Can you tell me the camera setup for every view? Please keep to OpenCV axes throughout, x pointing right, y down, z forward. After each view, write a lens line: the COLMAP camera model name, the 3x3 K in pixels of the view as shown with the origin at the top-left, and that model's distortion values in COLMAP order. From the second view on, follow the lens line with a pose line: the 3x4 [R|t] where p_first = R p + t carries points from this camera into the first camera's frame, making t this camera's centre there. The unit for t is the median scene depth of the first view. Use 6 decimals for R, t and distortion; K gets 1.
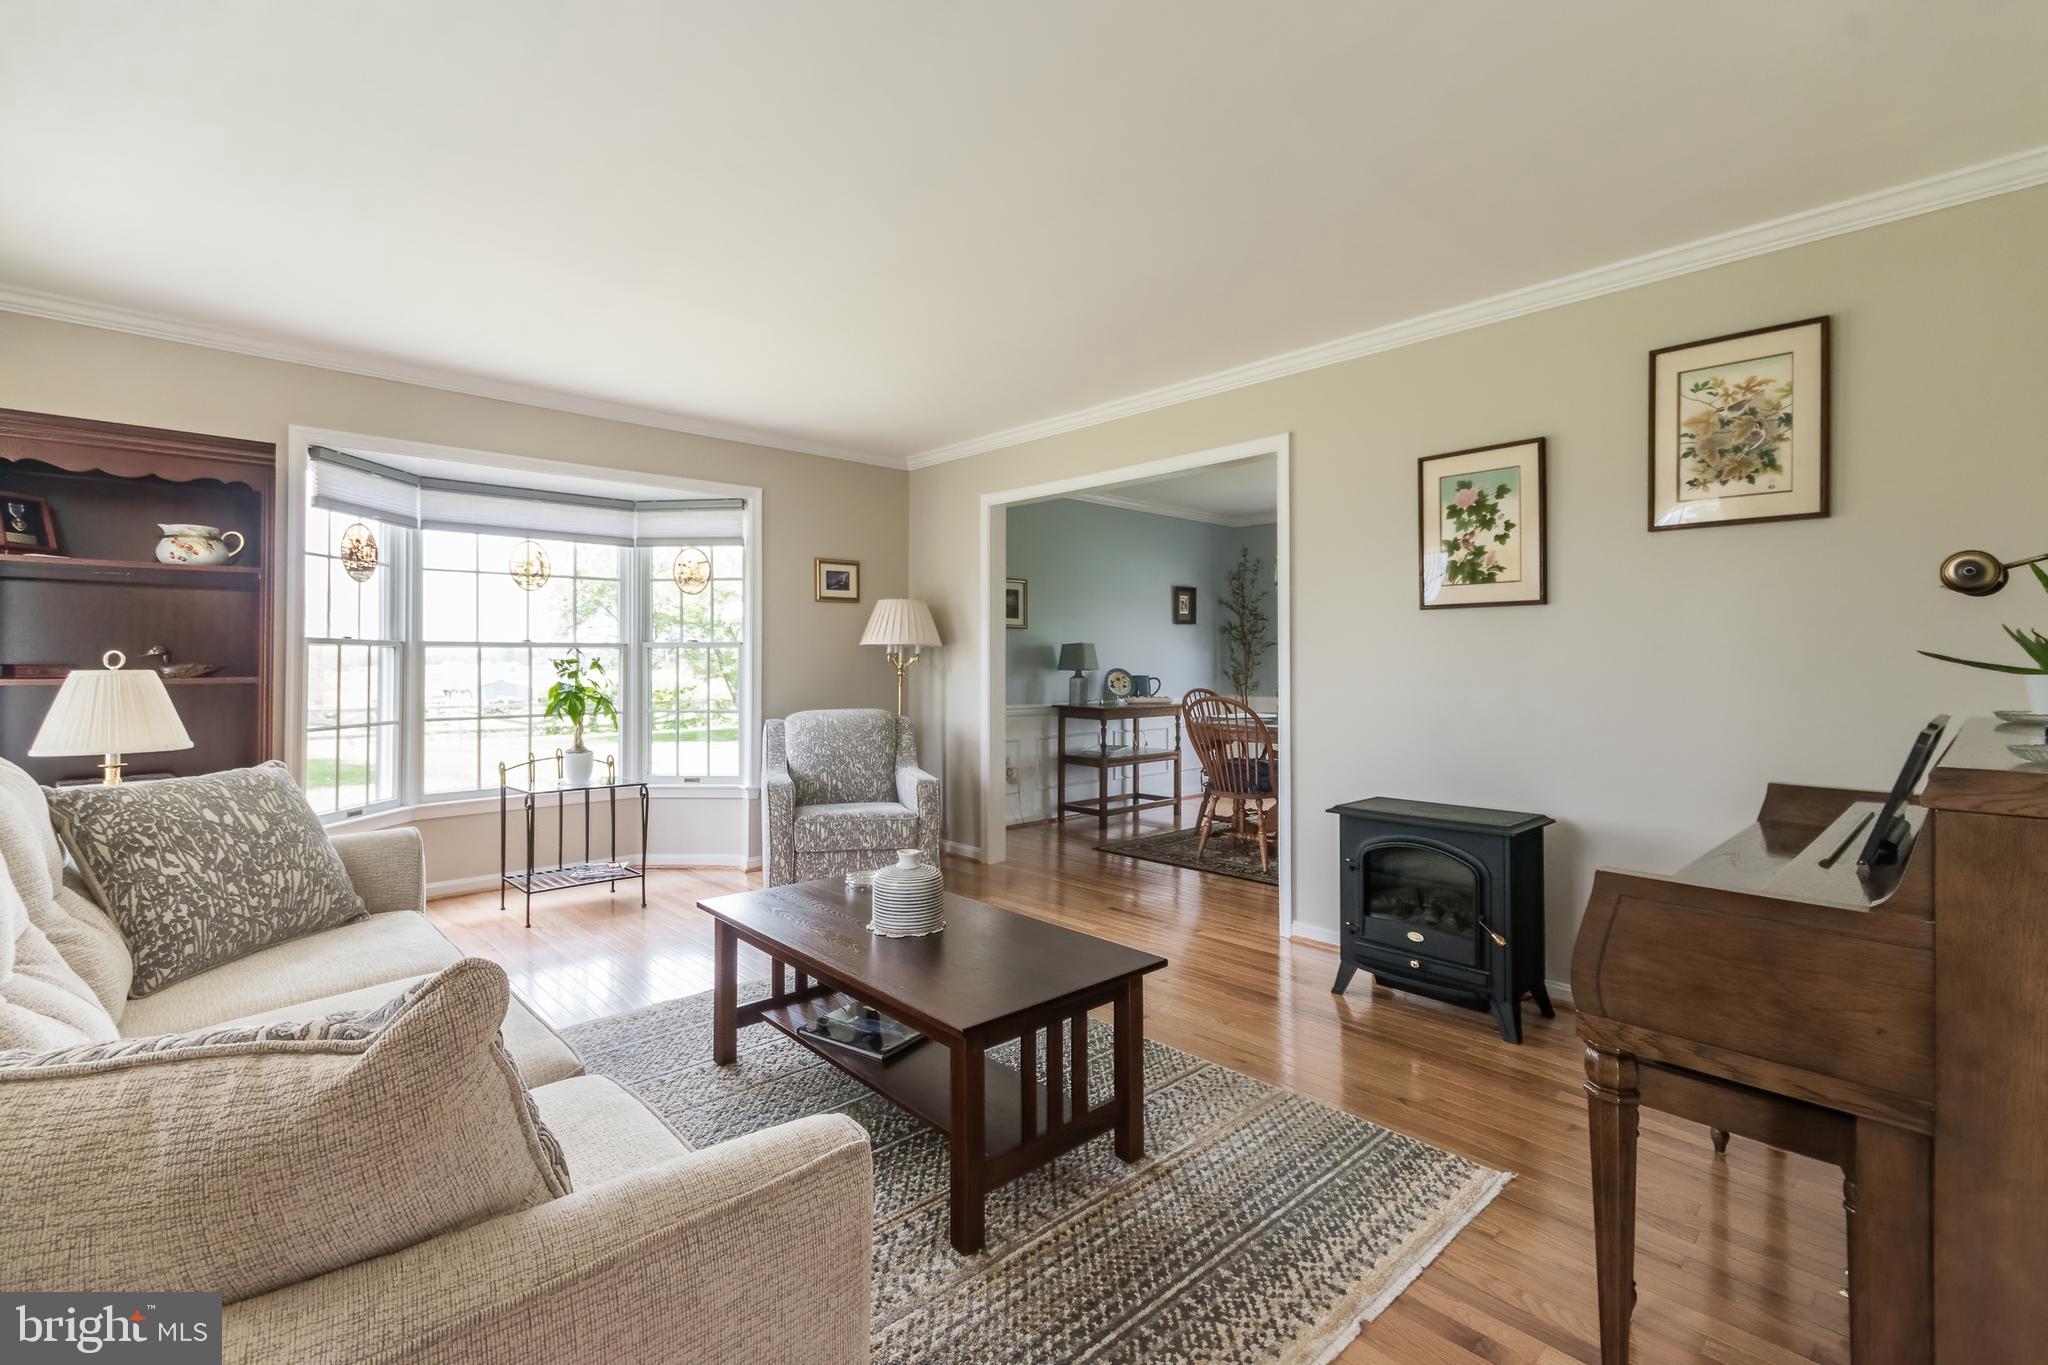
lens RADIAL K [[909.5, 0, 1018.1], [0, 909.5, 654.0], [0, 0, 1]] dist [0.002929, -0.000188]
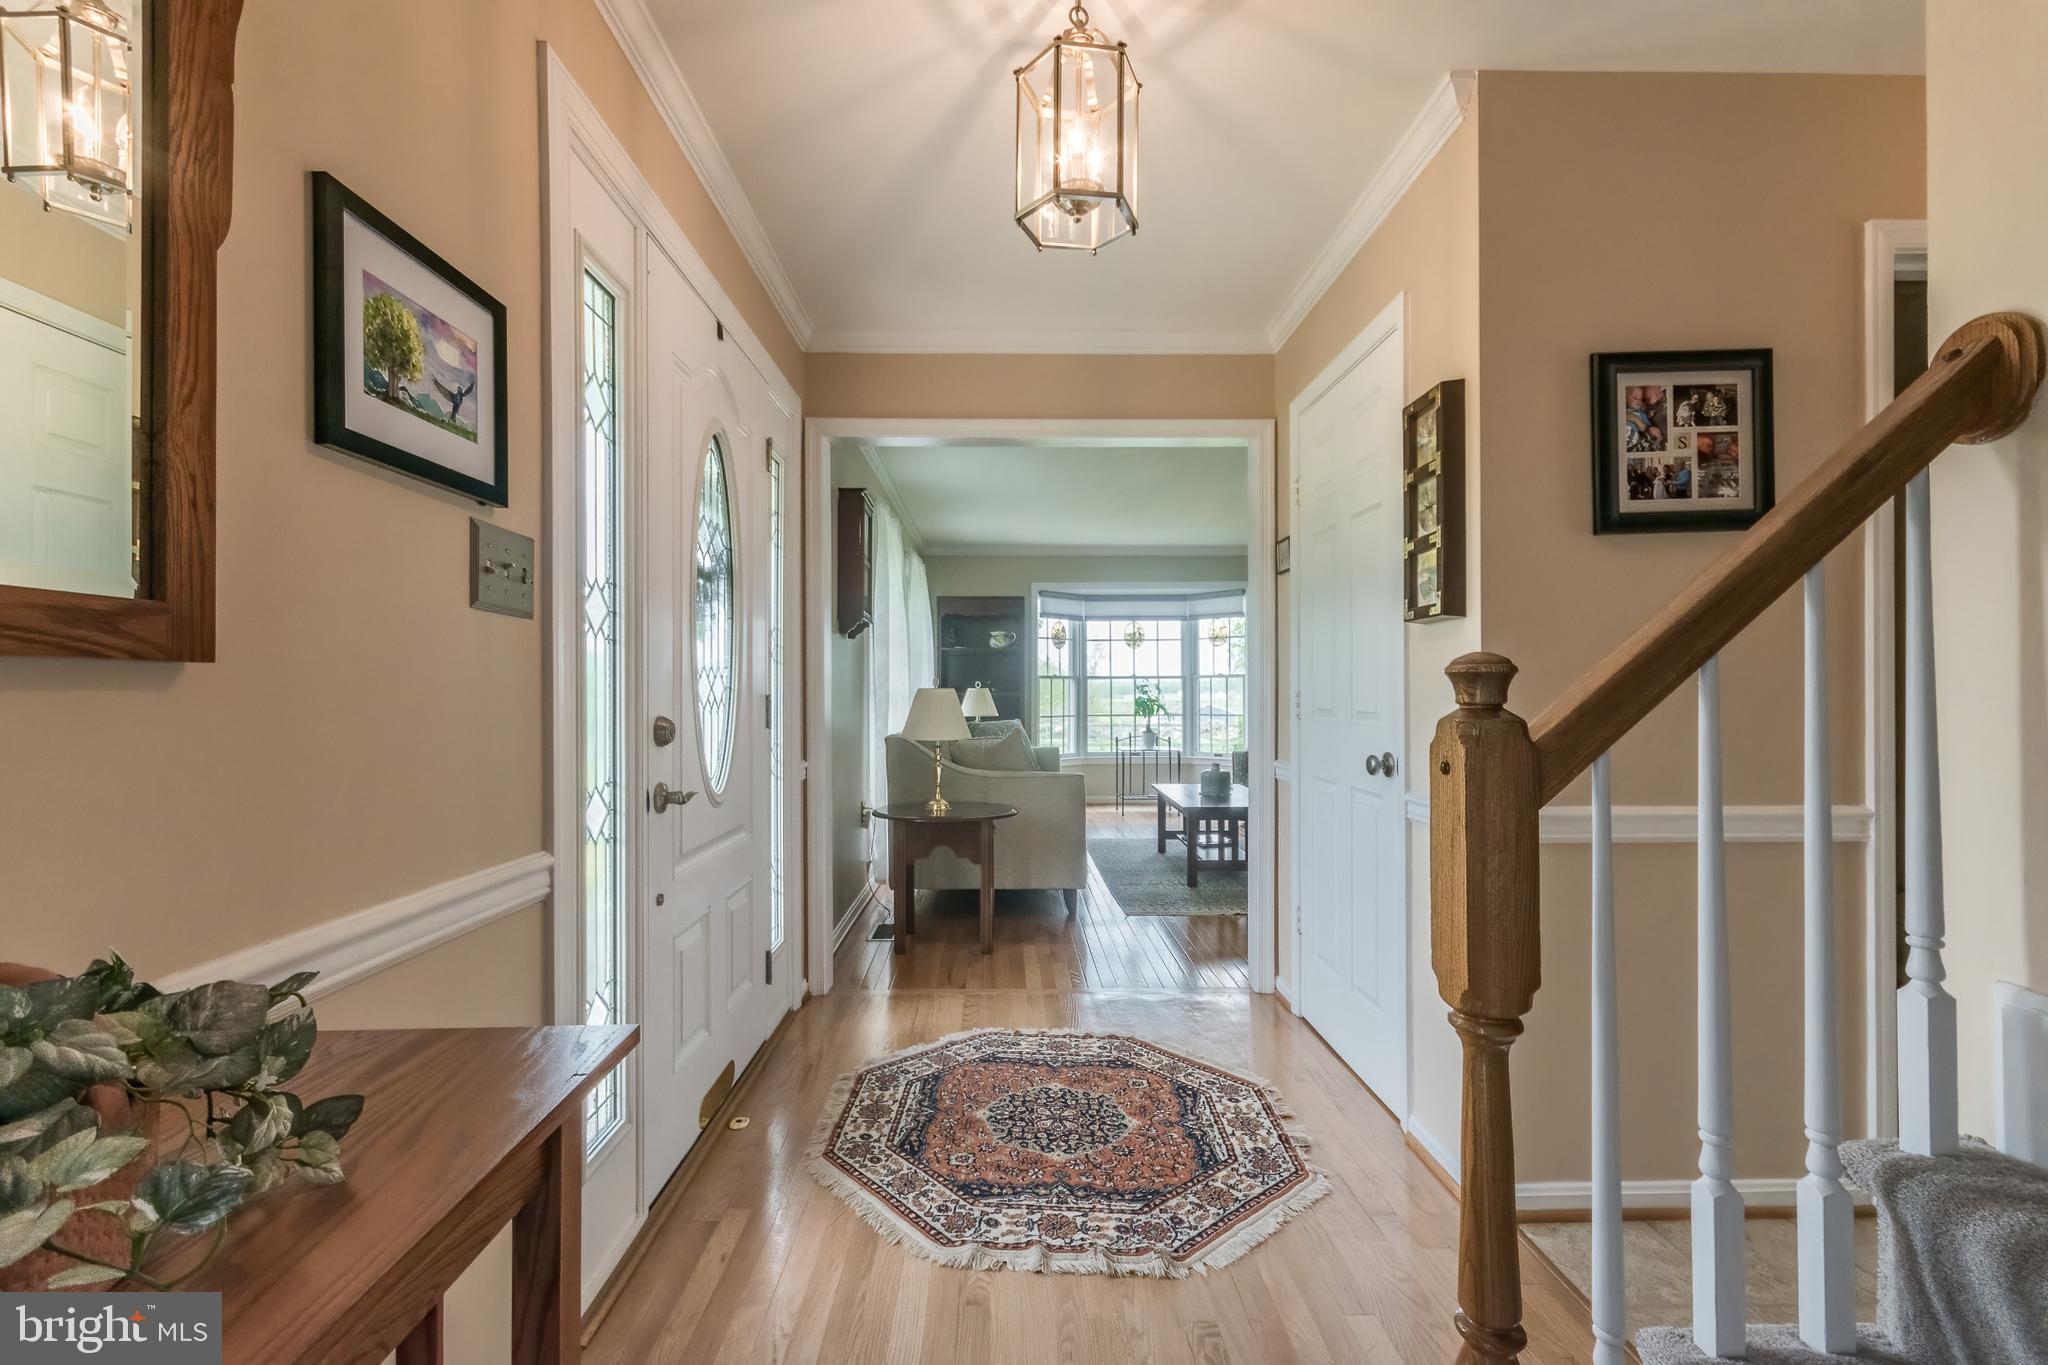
lens RADIAL K [[907.8, 0, 1028.8], [0, 907.8, 690.2], [0, 0, 1]] dist [0.009274, 0.000125]
pose [[0.748566, -0.003668, -0.663050, 0.594531], [0.009632, 0.999939, 0.005342, 0.005001], [0.662990, -0.010386, 0.748556, -0.601517]]
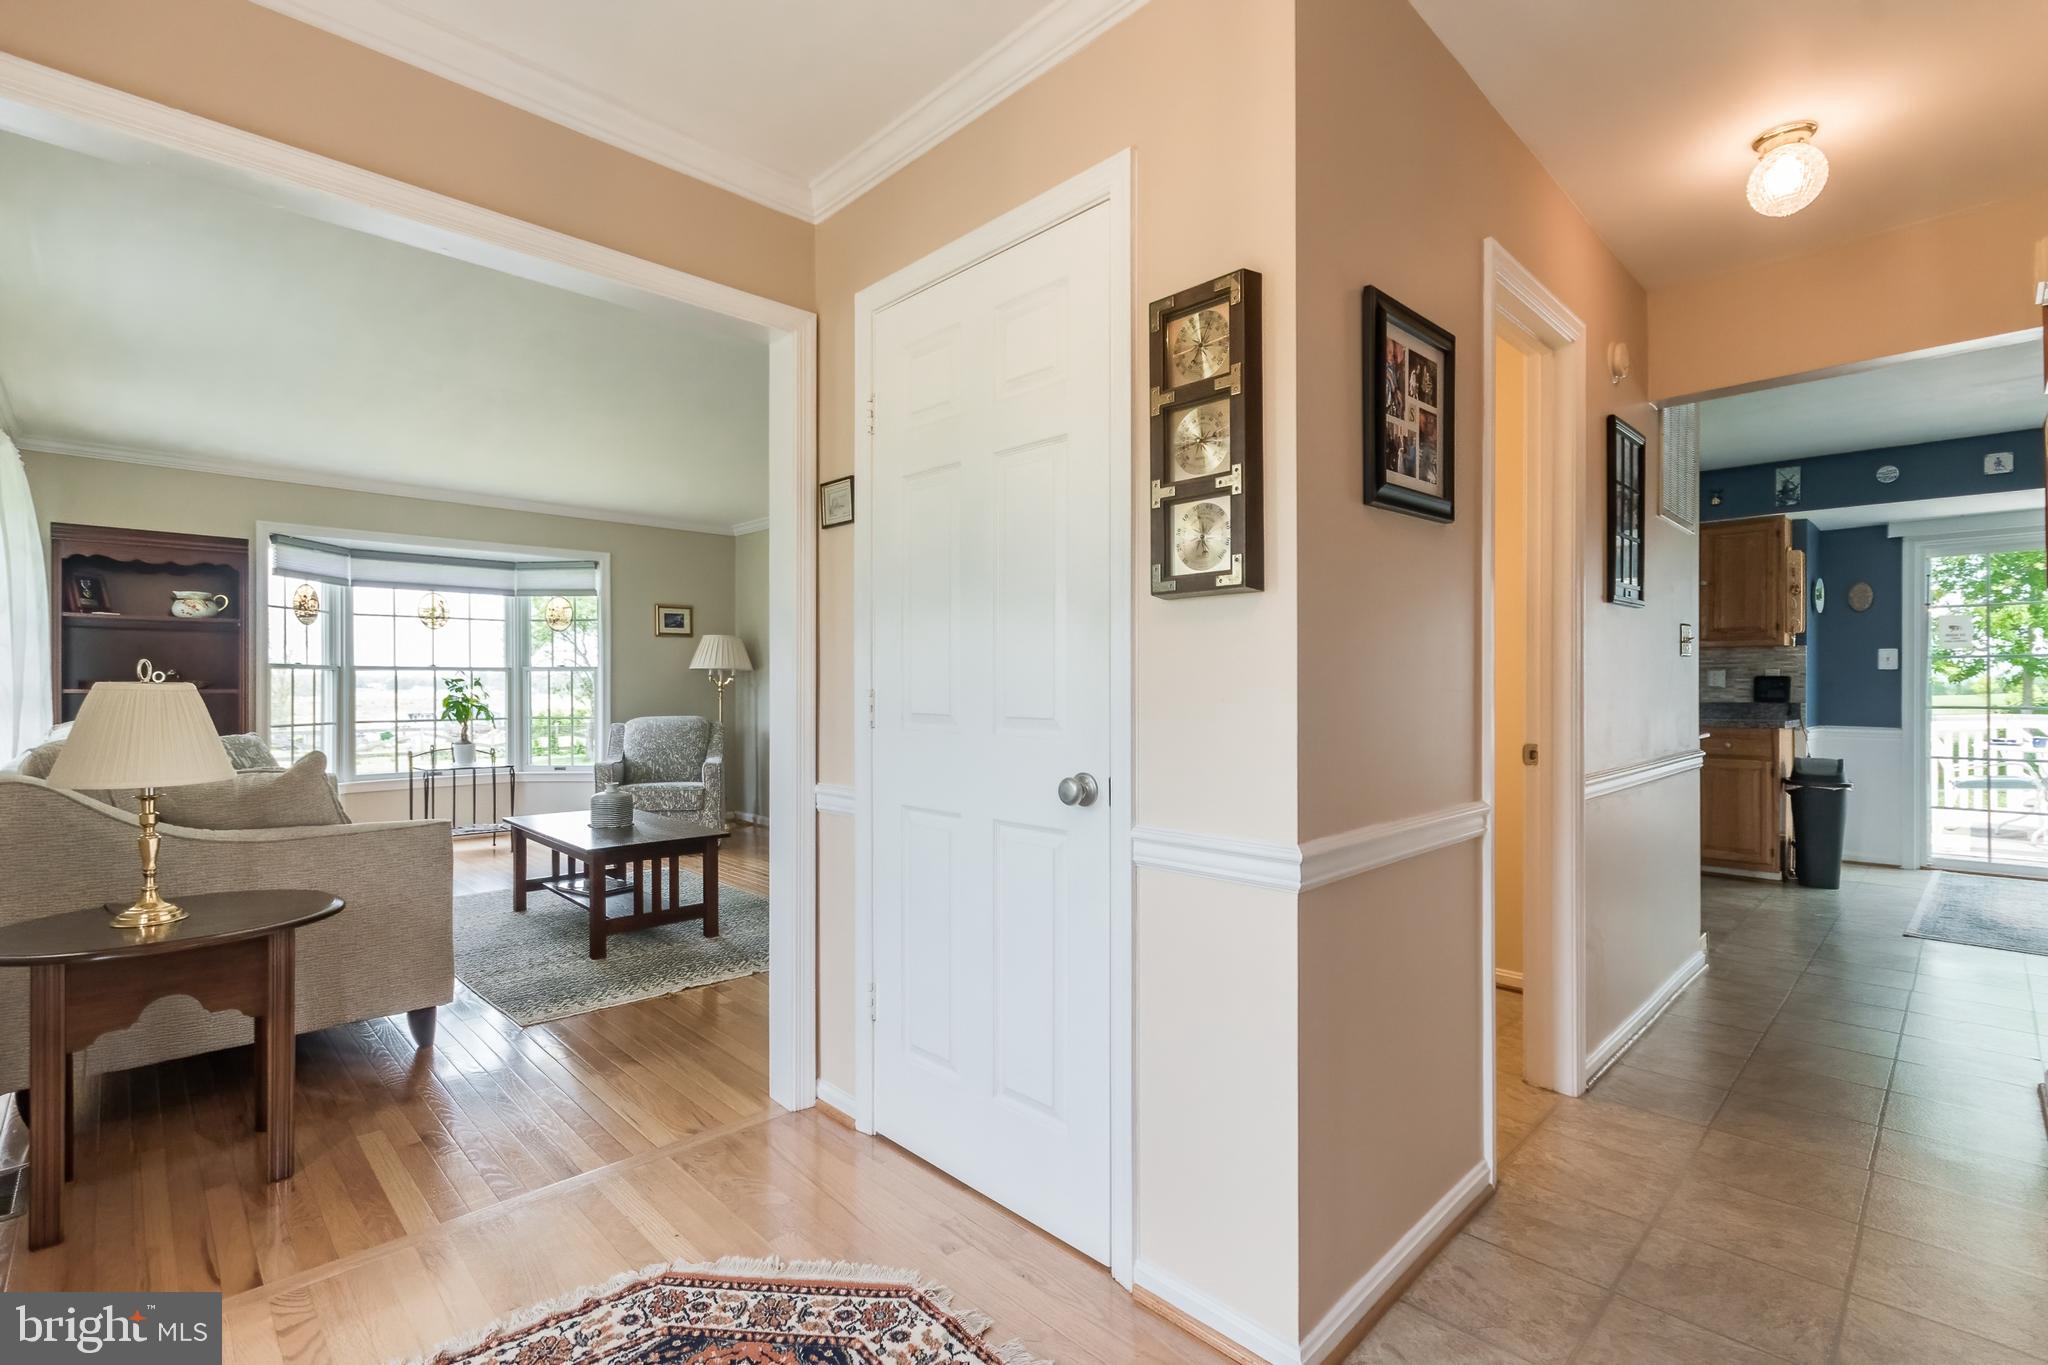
lens RADIAL K [[920.5, 0, 1024.9], [0, 920.5, 691.3], [0, 0, 1]] dist [0.004344, -0.004846]
pose [[0.999702, -0.000571, 0.024415, 0.353979], [0.000228, 0.999901, 0.014037, 0.005226], [-0.024421, -0.014028, 0.999603, -0.455871]]
